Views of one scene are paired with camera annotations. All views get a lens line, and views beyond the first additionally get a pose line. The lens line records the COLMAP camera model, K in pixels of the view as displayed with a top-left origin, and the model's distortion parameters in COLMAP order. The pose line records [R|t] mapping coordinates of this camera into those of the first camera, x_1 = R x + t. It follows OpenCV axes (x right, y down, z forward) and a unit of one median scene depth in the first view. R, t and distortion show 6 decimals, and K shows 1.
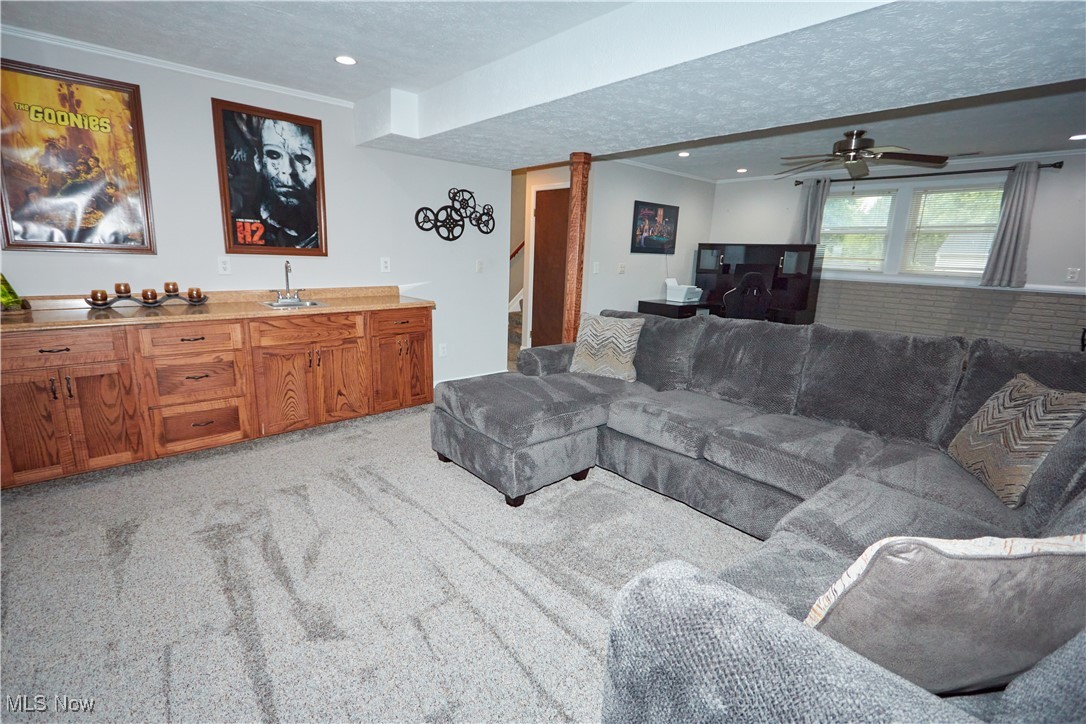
lens RADIAL K [[497.0, 0, 534.2], [0, 497.0, 362.6], [0, 0, 1]] dist [0.002367, -0.000646]
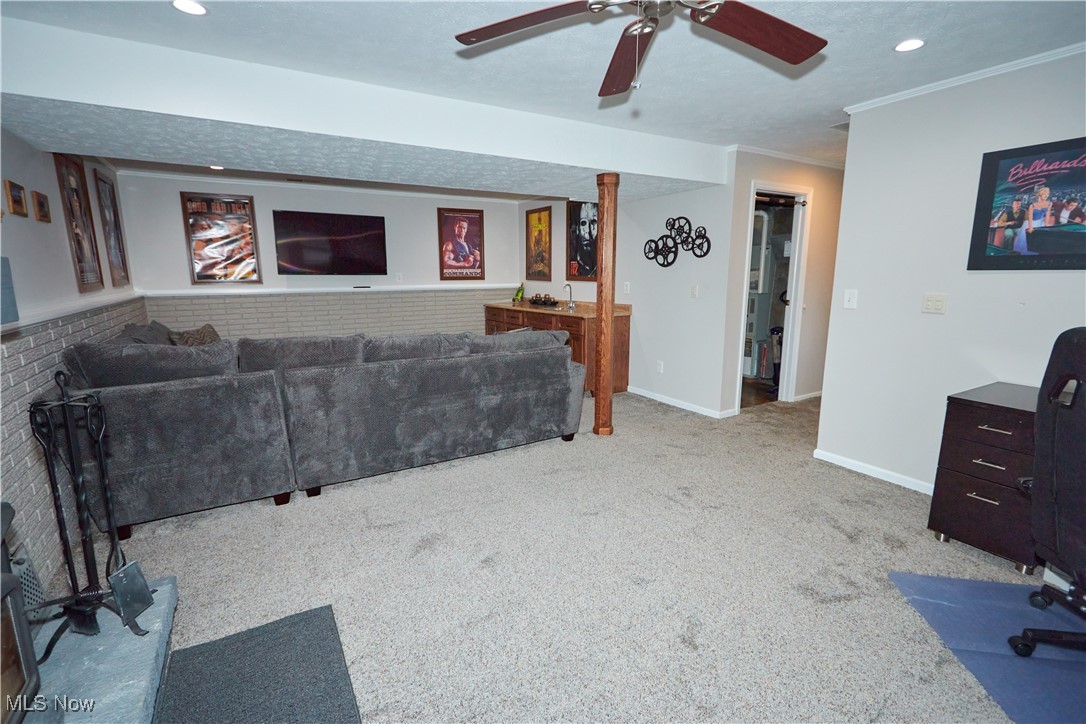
lens RADIAL K [[497.0, 0, 542.4], [0, 497.0, 361.3], [0, 0, 1]] dist [0.002367, -0.000646]
pose [[-0.174152, 0.144385, -0.974076, 0.972433], [-0.212716, 0.960321, 0.180377, -0.187111], [0.961469, 0.238615, -0.136529, 0.947036]]
